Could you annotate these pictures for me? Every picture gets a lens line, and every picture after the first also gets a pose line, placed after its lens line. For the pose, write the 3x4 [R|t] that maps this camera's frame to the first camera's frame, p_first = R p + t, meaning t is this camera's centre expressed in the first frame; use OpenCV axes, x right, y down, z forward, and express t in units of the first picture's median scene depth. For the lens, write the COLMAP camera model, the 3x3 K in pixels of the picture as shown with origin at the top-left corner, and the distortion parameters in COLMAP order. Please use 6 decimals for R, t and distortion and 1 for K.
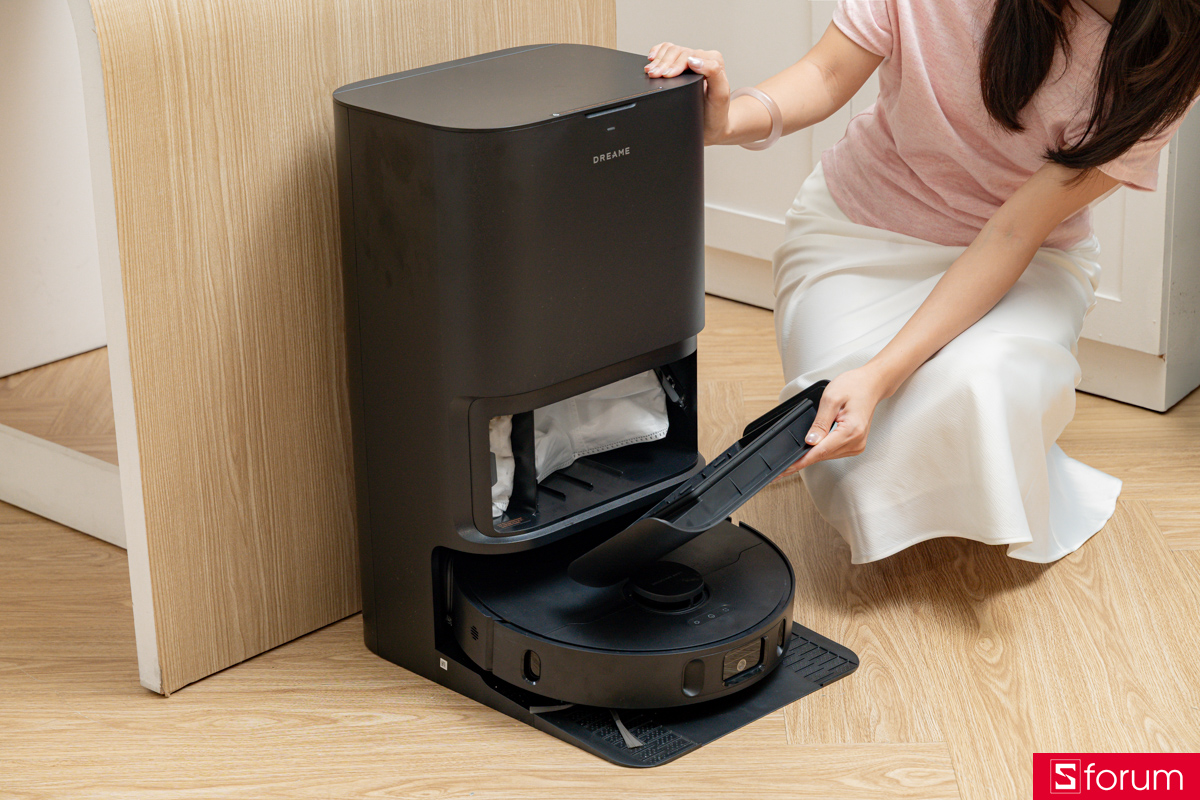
lens RADIAL K [[2546.0, 0, 600.0], [0, 2546.0, 400.0], [0, 0, 1]] dist [-0.011039, 0.003666]
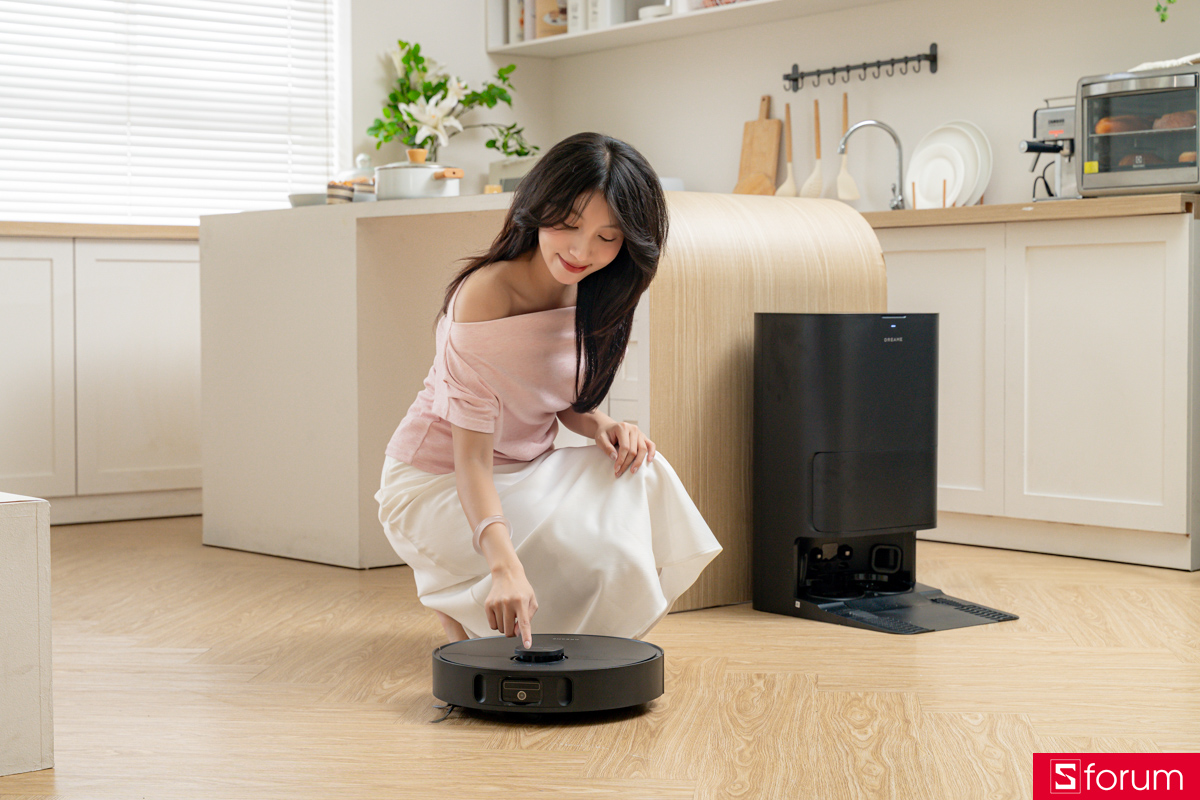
lens RADIAL K [[1983.3, 0, 600.0], [0, 1983.3, 400.0], [0, 0, 1]] dist [0.008224, -0.015602]
pose [[0.995043, 0.026220, -0.095927, -0.073134], [-0.053206, 0.955308, -0.290786, 0.409702], [0.084015, 0.294449, 0.951967, -0.489532]]
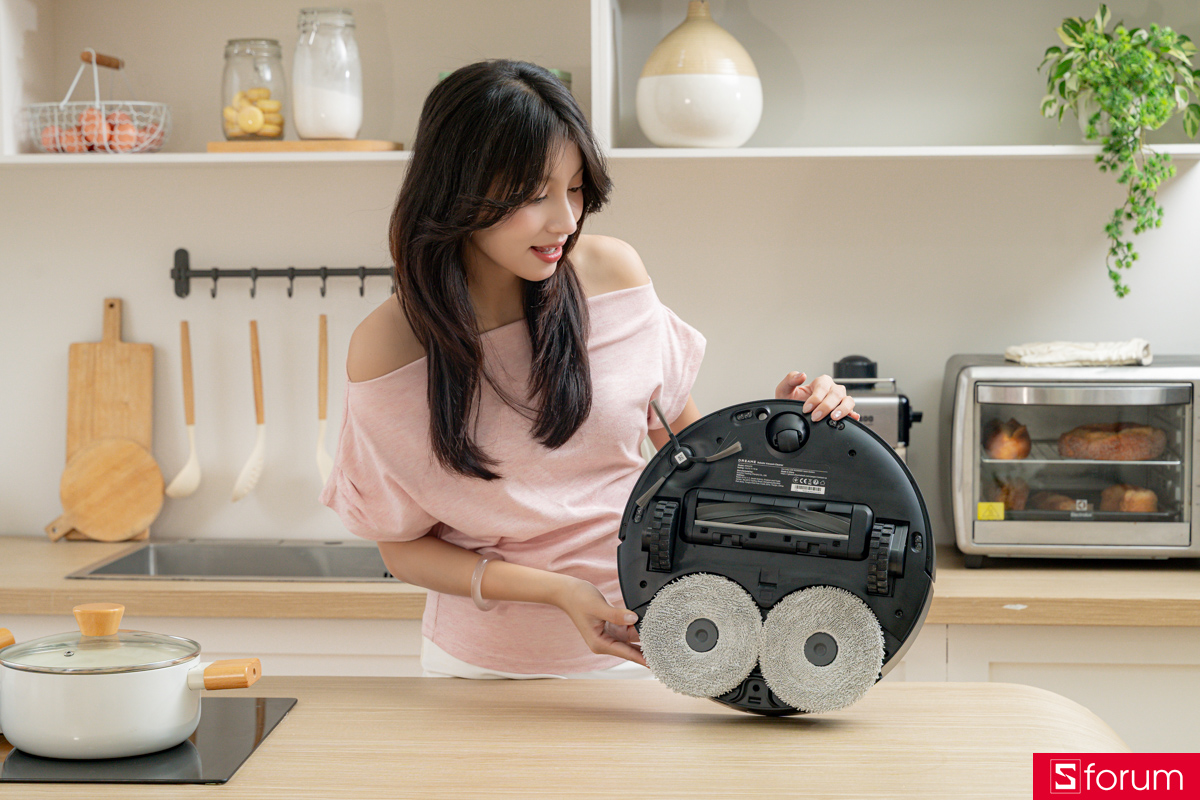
lens RADIAL K [[2191.2, 0, 600.0], [0, 2191.2, 400.0], [0, 0, 1]] dist [-0.001754, 0.004040]
pose [[0.762495, -0.016215, 0.646790, -0.865334], [0.201456, 0.955940, -0.213529, -0.228885], [-0.614830, 0.293115, 0.732166, 0.471418]]
